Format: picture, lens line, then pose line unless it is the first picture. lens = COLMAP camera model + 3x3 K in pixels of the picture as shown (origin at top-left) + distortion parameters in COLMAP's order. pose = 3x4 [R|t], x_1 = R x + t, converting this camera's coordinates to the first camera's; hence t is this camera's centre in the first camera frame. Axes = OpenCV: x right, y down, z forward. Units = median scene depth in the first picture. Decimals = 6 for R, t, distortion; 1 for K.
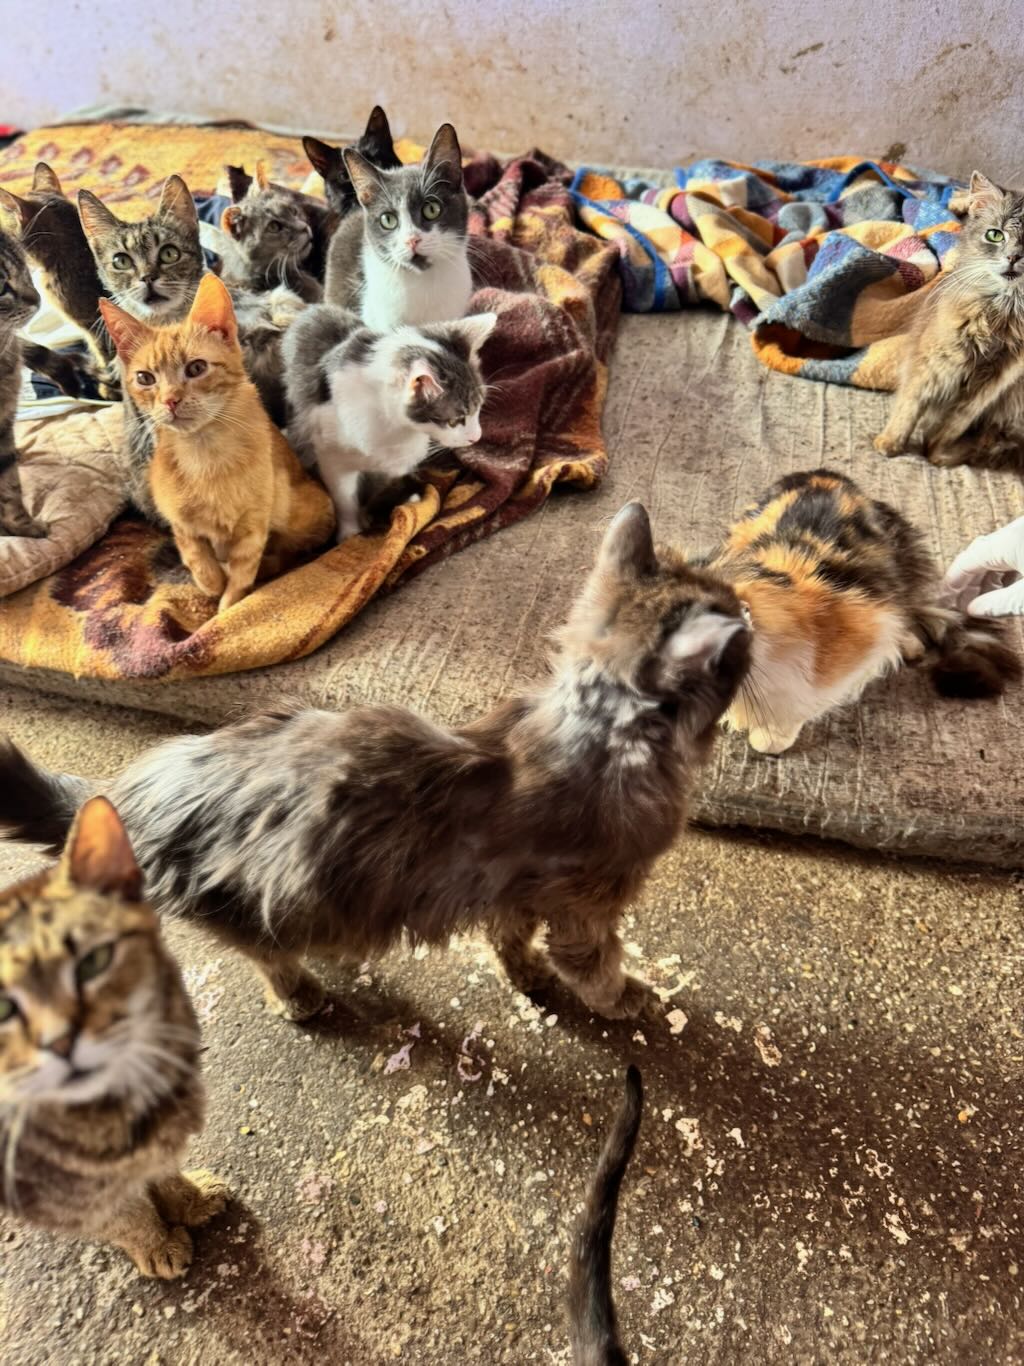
lens RADIAL K [[951.1, 0, 512.0], [0, 951.1, 683.0], [0, 0, 1]] dist [0.034211, -0.054493]
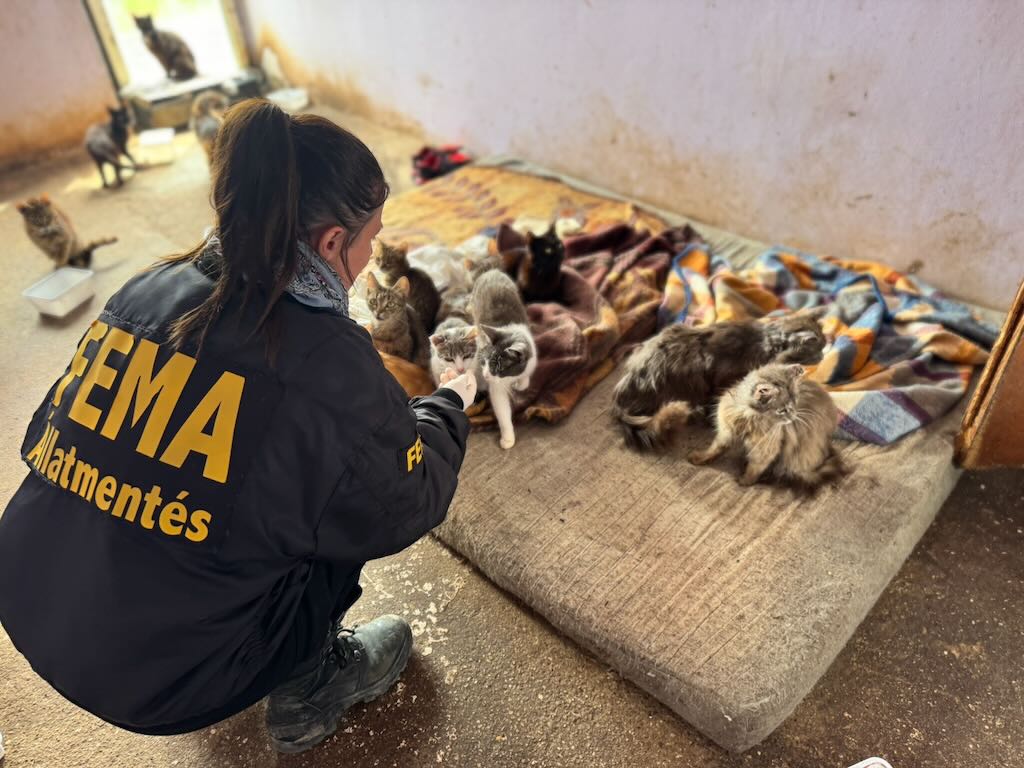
lens RADIAL K [[723.3, 0, 508.2], [0, 723.3, 377.9], [0, 0, 1]] dist [0.131969, -0.290933]
pose [[0.853844, 0.271080, -0.444372, 0.672749], [-0.323785, 0.945029, -0.045644, -0.190071], [0.407572, 0.182854, 0.894679, -0.473959]]
